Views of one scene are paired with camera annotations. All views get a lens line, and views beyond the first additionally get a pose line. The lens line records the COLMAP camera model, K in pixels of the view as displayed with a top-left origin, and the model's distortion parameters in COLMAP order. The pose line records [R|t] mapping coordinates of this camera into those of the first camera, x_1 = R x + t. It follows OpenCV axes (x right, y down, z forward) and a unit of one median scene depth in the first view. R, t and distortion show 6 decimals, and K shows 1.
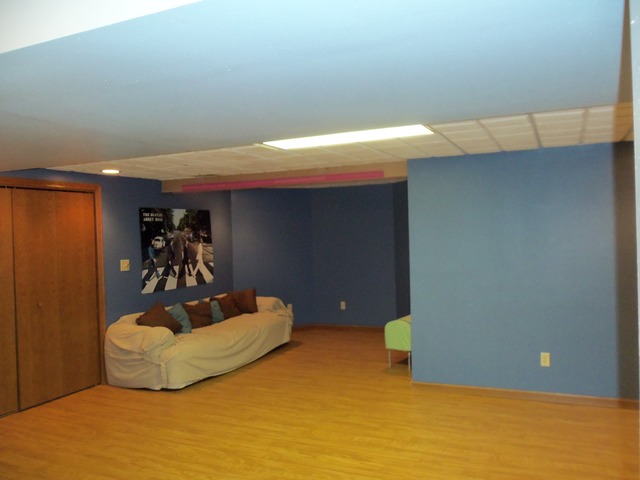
lens RADIAL K [[546.1, 0, 316.1], [0, 546.1, 241.5], [0, 0, 1]] dist [-0.014418, 0.005344]
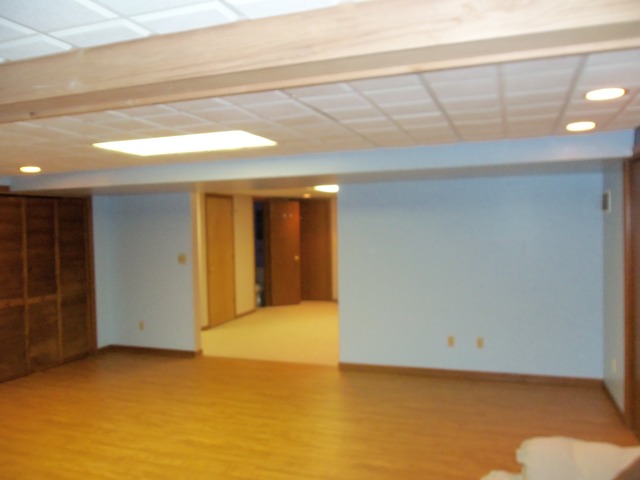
lens RADIAL K [[546.1, 0, 316.1], [0, 546.1, 241.5], [0, 0, 1]] dist [-0.014418, 0.005344]
pose [[-0.994560, 0.049246, -0.091786, -0.095415], [0.048320, 0.998756, 0.012289, -0.013341], [0.092277, 0.007787, -0.995703, 2.006962]]
